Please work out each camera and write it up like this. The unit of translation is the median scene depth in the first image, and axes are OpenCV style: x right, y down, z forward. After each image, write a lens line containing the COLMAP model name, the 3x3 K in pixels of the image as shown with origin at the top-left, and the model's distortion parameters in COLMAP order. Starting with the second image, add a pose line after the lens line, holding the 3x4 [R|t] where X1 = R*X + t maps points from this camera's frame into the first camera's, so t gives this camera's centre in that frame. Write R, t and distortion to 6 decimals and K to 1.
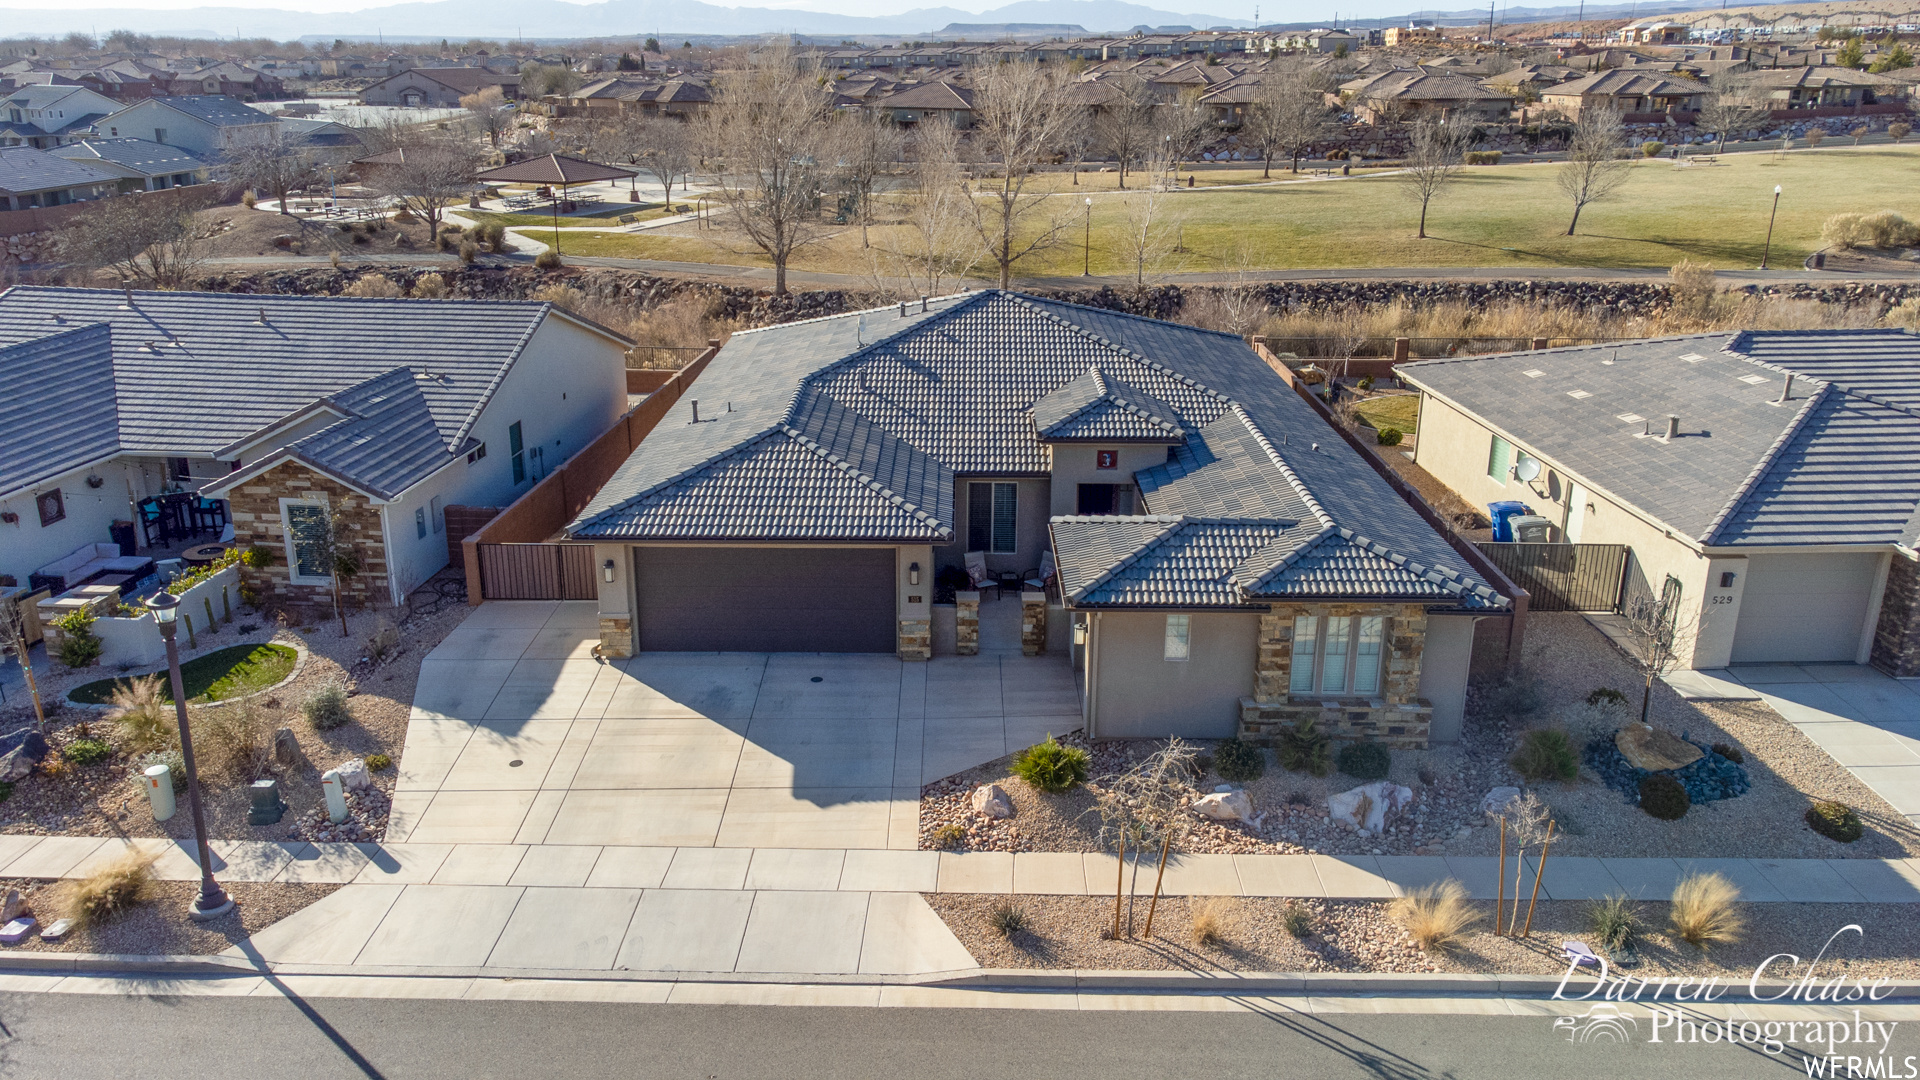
lens RADIAL K [[1446.1, 0, 960.3], [0, 1446.1, 533.2], [0, 0, 1]] dist [0.028794, 0.032843]
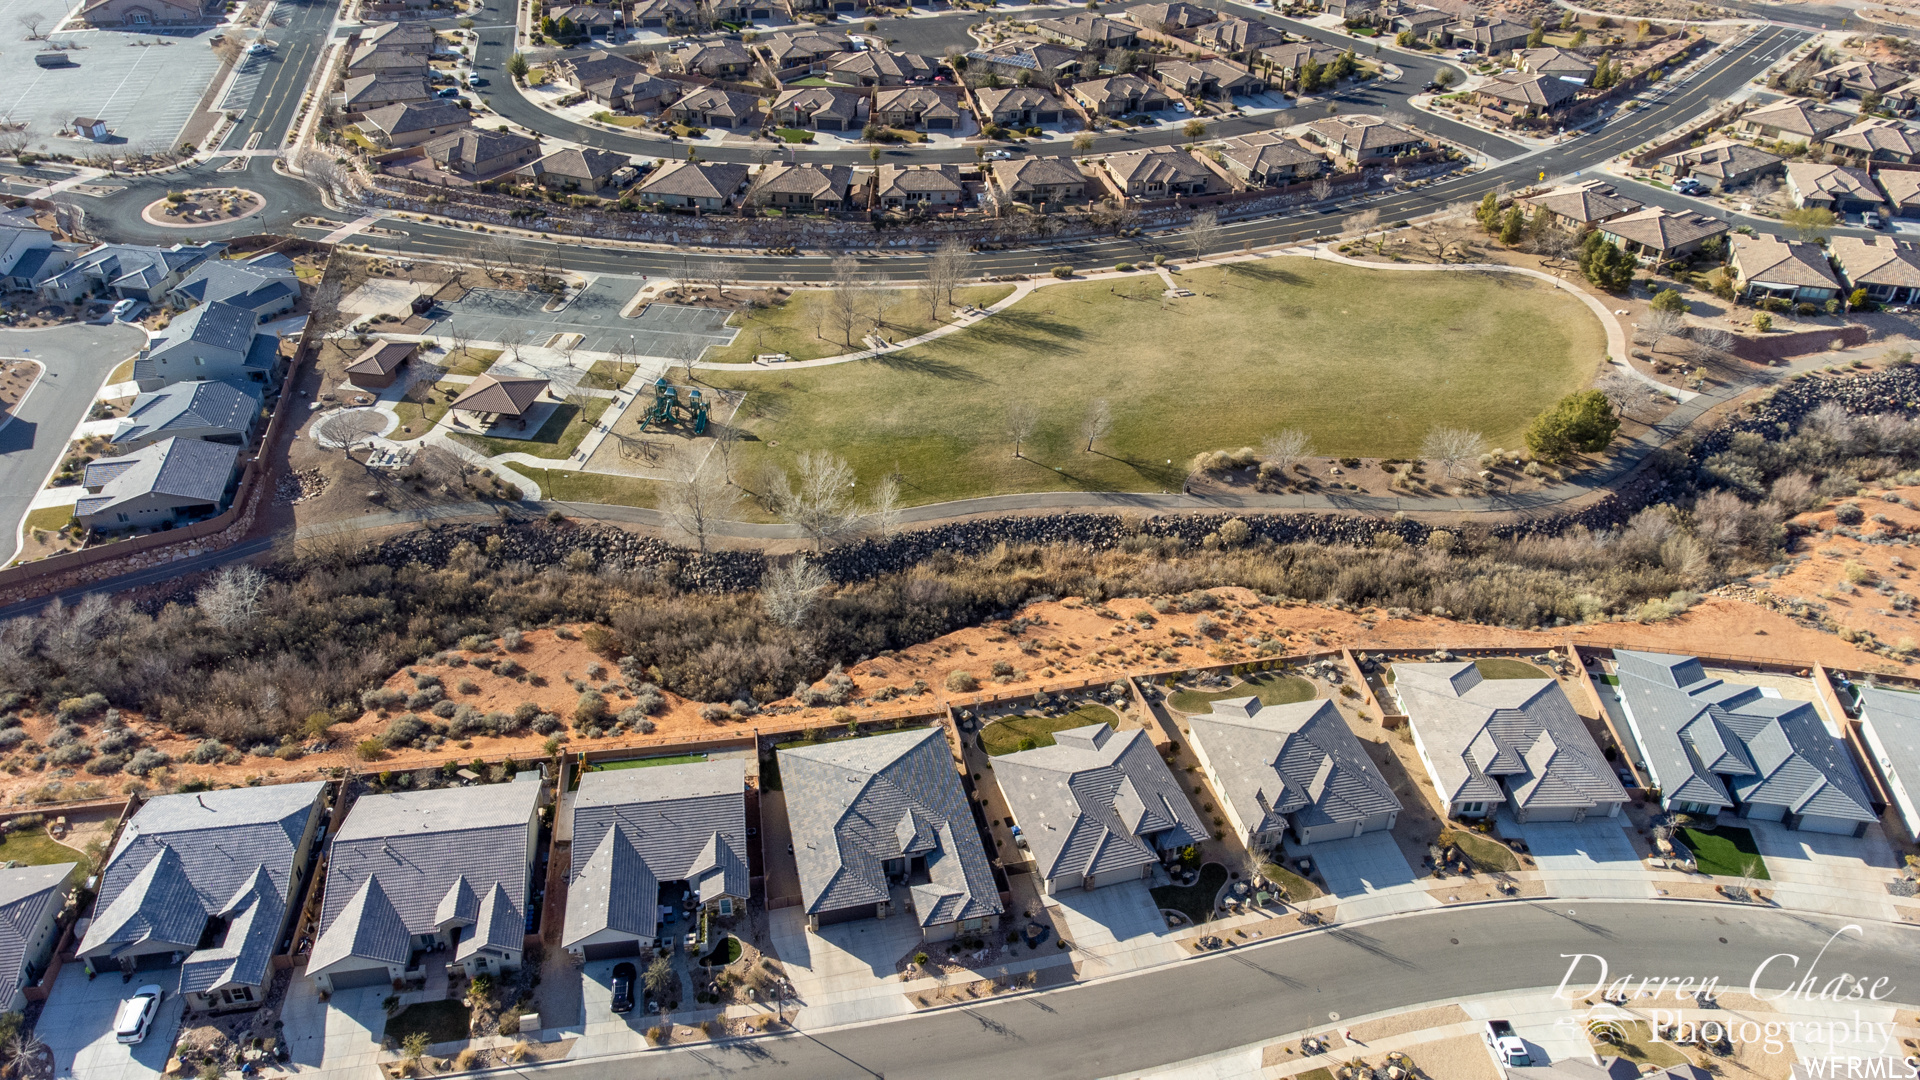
lens RADIAL K [[1429.2, 0, 960.0], [0, 1429.2, 540.0], [0, 0, 1]] dist [0.040204, 0.005691]
pose [[0.973293, -0.123453, 0.193544, -0.563893], [0.065865, 0.957818, 0.279727, -2.496449], [-0.219913, -0.259509, 0.940369, -3.207270]]
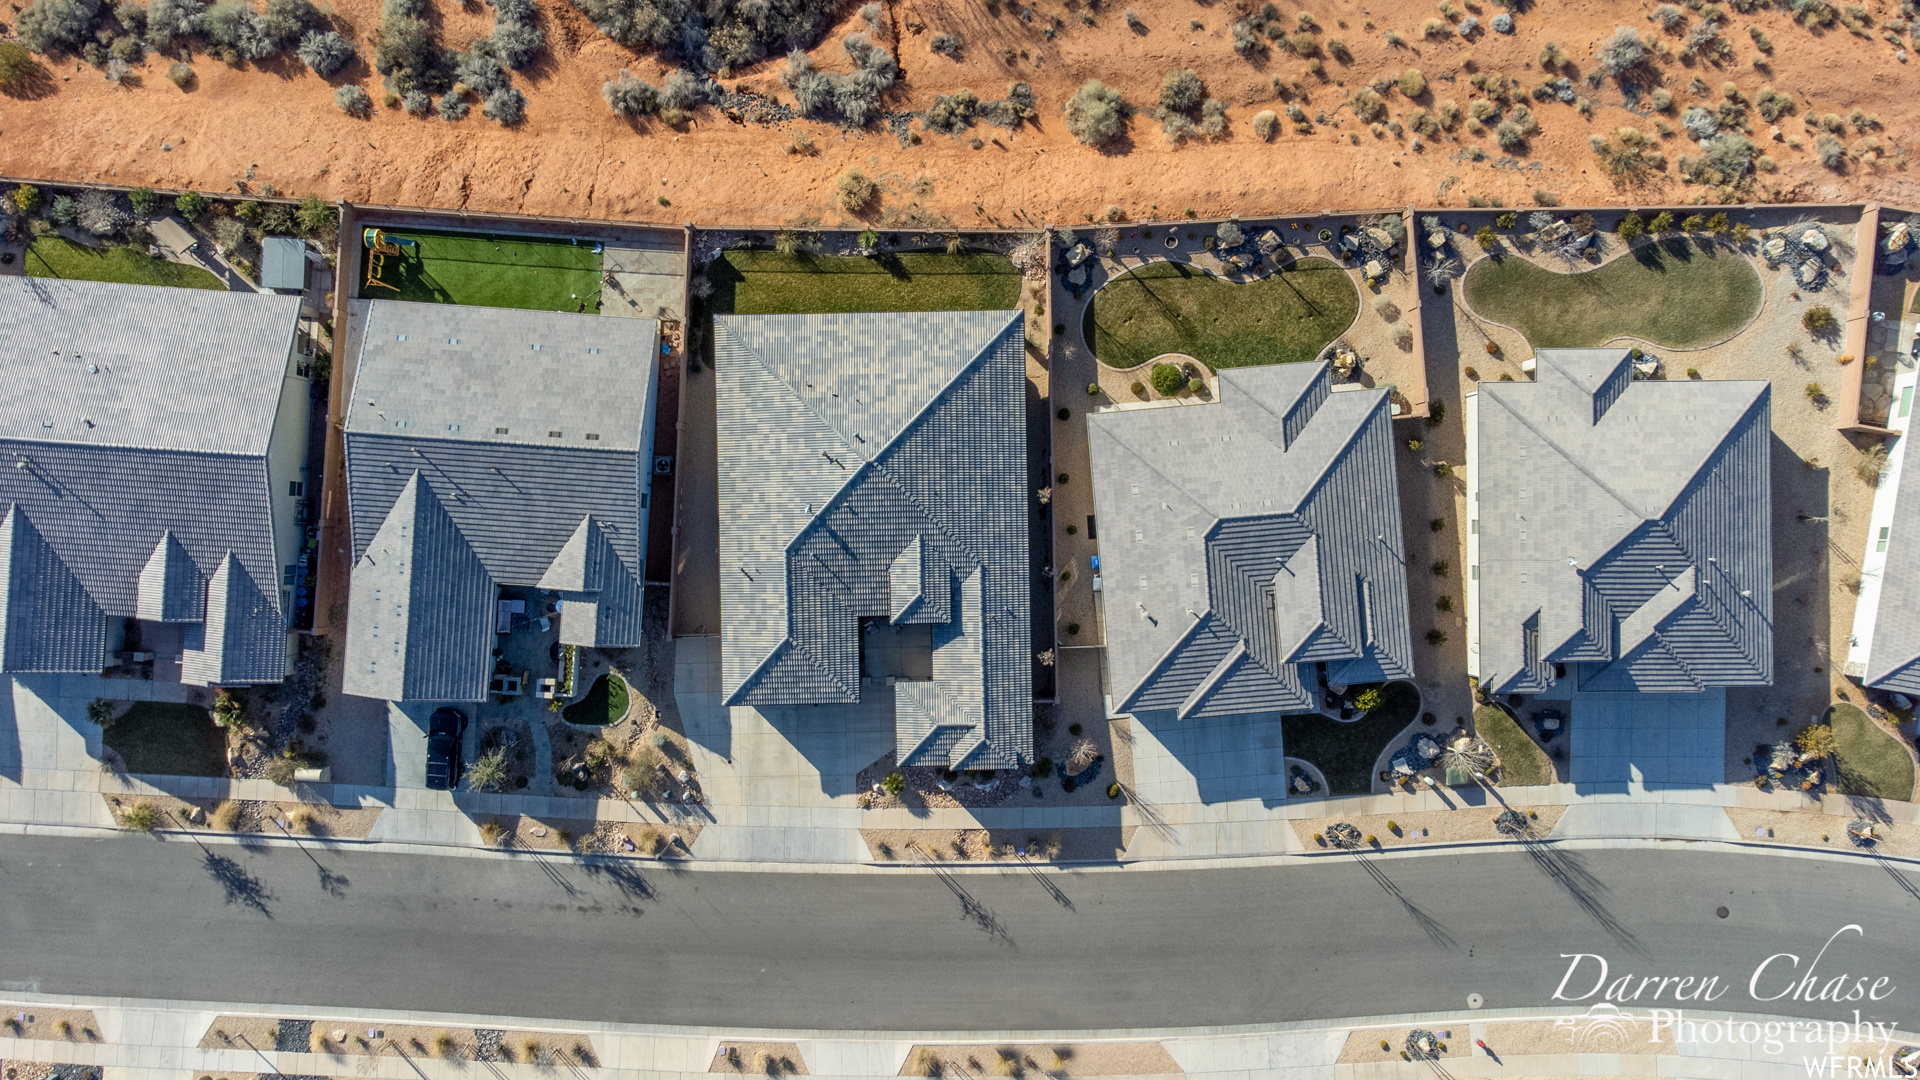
lens RADIAL K [[1446.1, 0, 960.3], [0, 1446.1, 533.2], [0, 0, 1]] dist [0.028794, 0.032843]
pose [[0.999726, -0.023380, 0.000988, 0.210201], [0.006367, 0.312396, 0.949930, -2.986329], [-0.022518, -0.949664, 0.312460, 0.458278]]
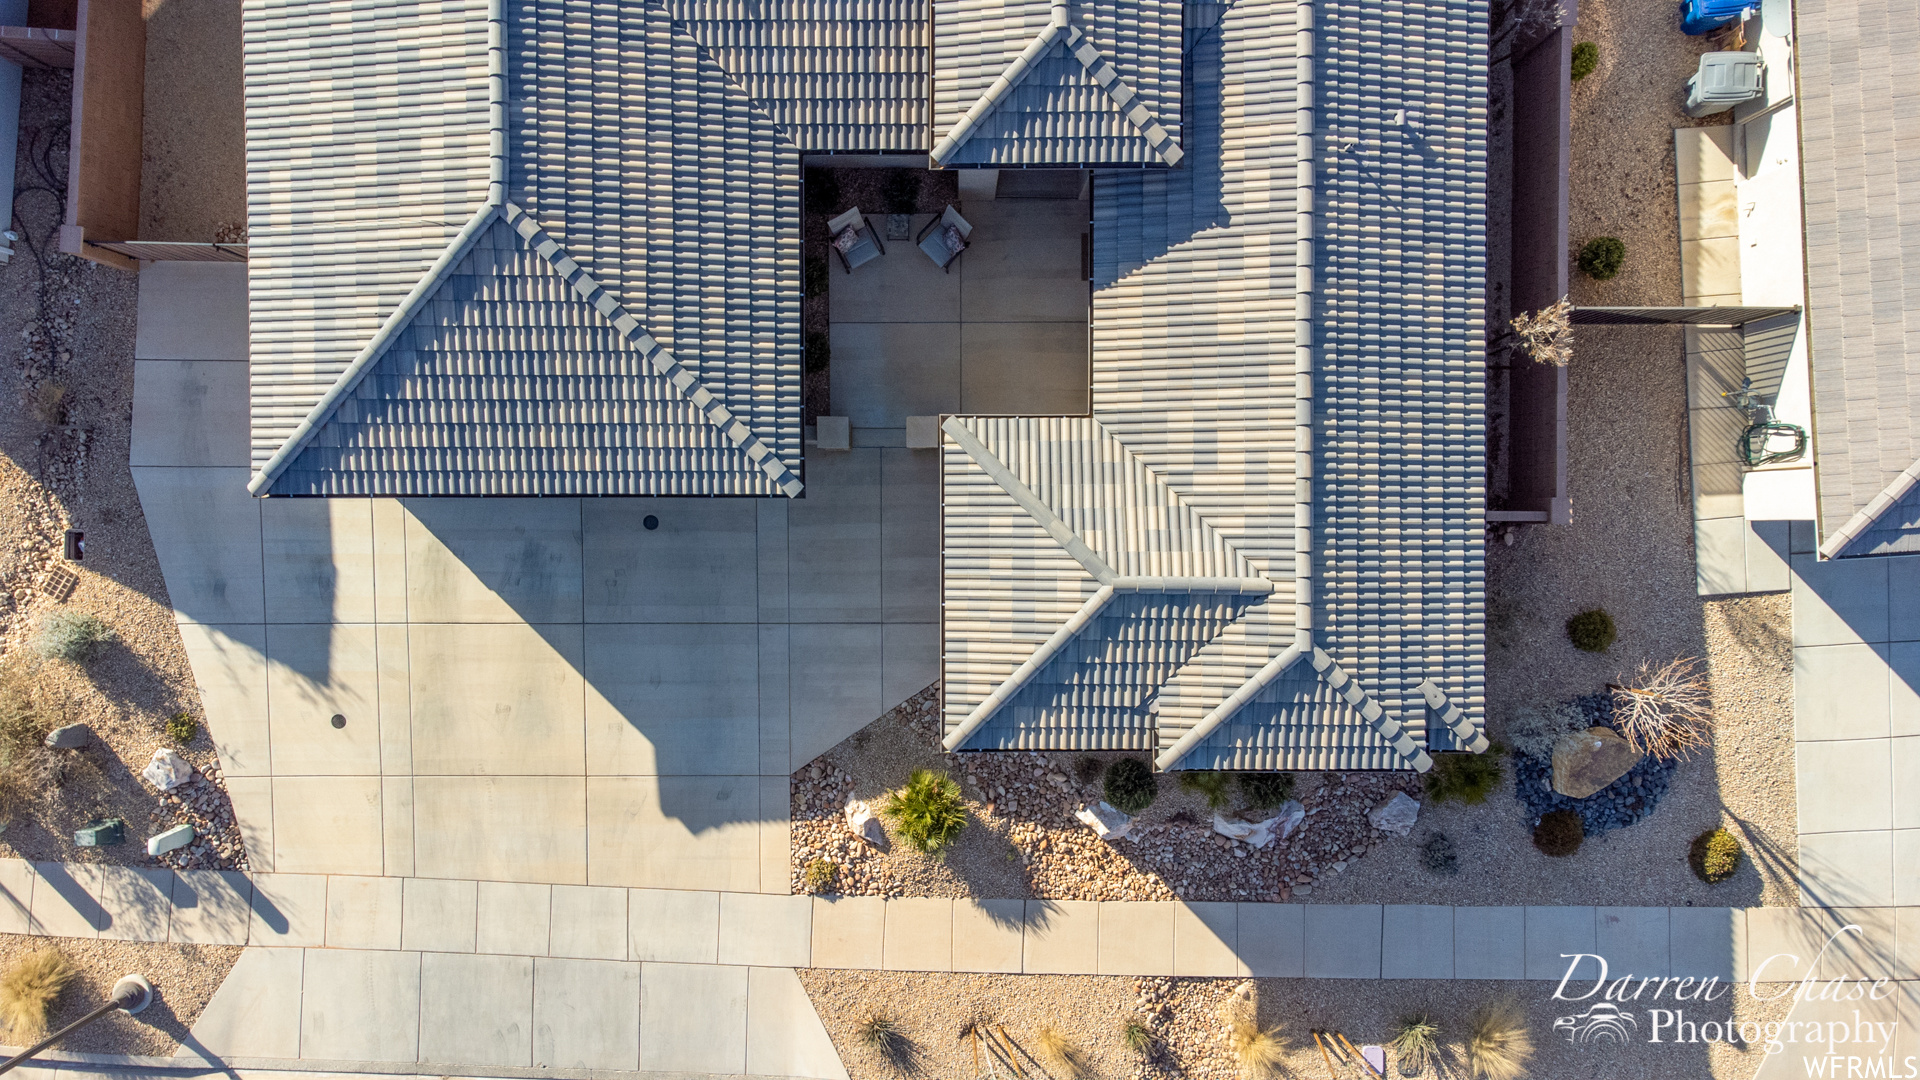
lens RADIAL K [[1457.6, 0, 961.1], [0, 1457.6, 547.0], [0, 0, 1]] dist [0.042304, 0.011683]
pose [[0.999997, -0.001829, 0.001548, 0.077590], [-0.000949, 0.290751, 0.956798, -0.729812], [-0.002200, -0.956797, 0.290748, 0.821288]]
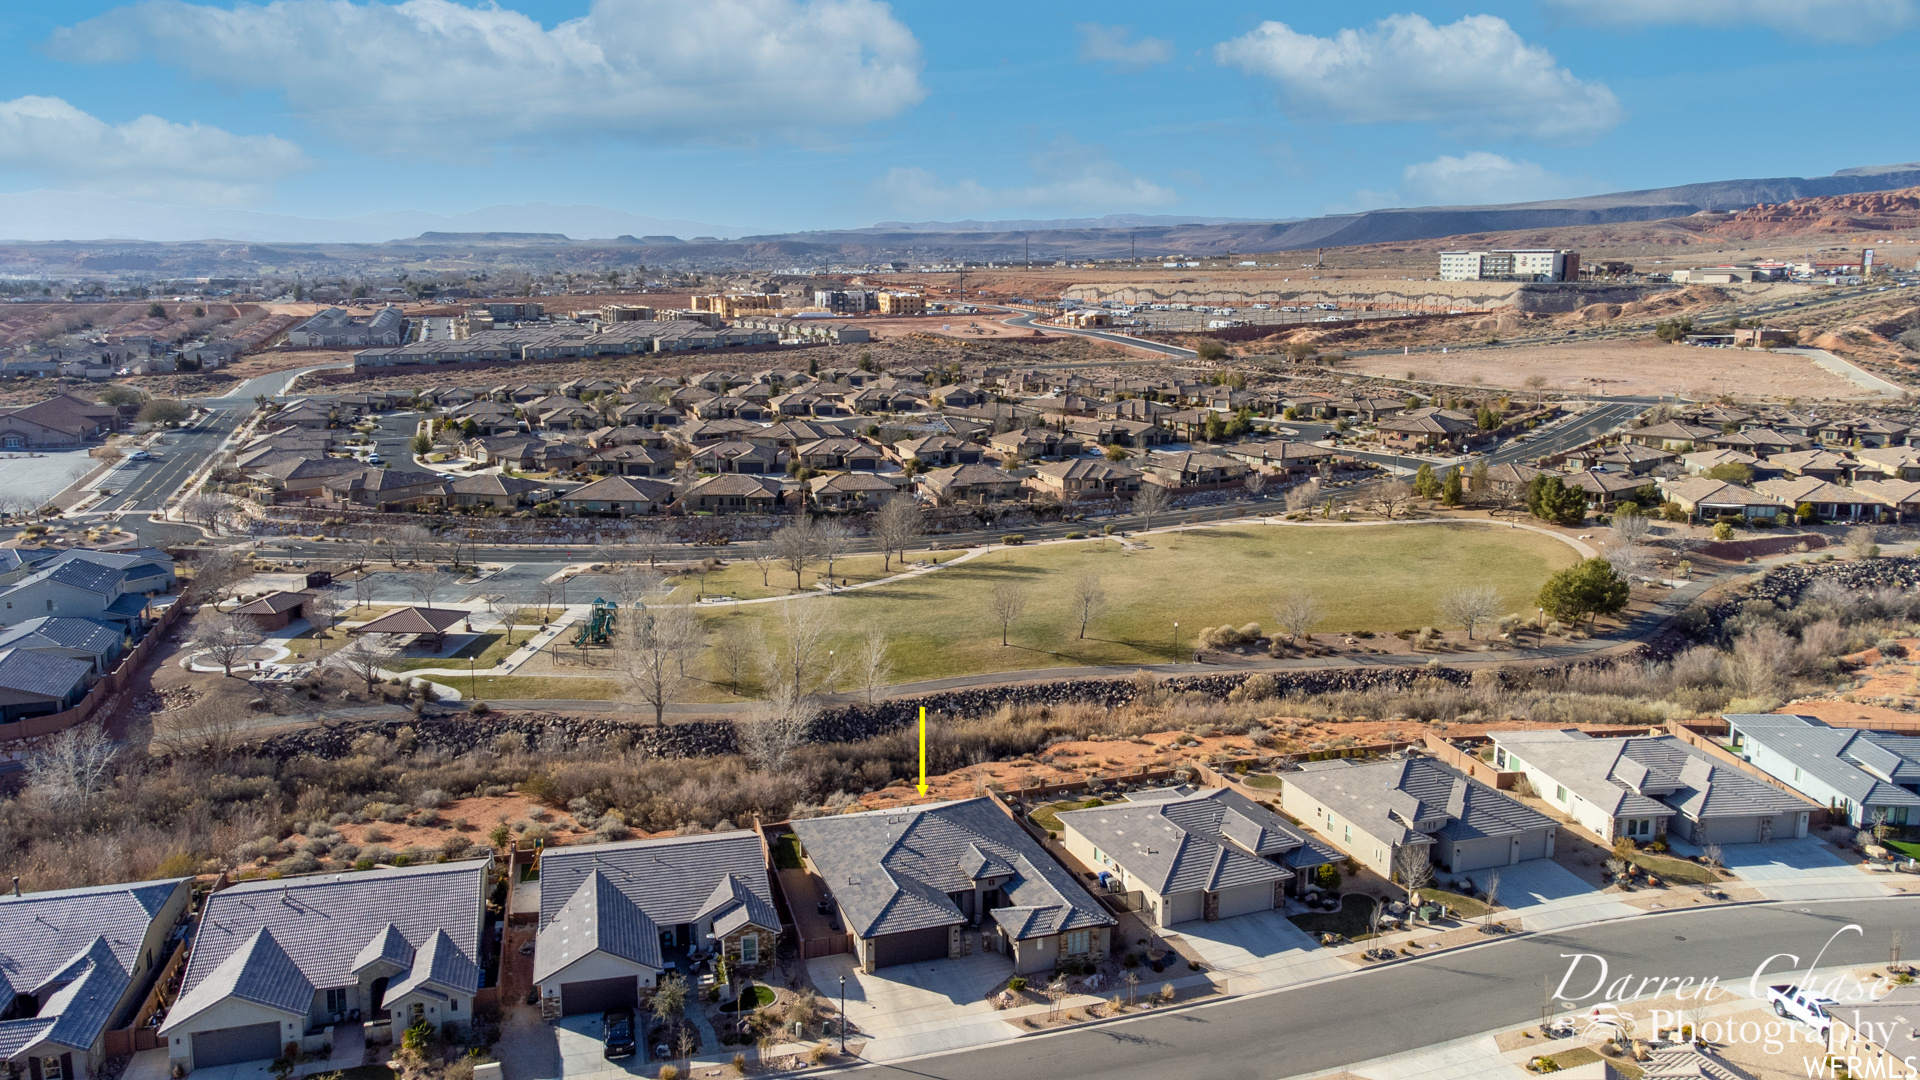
lens RADIAL K [[1457.6, 0, 961.1], [0, 1457.6, 547.0], [0, 0, 1]] dist [0.042304, 0.011683]
pose [[0.942454, -0.067125, 0.327529, -1.194174], [0.106172, 0.989018, -0.102812, -0.567732], [-0.317031, 0.131670, 0.939231, -2.595020]]
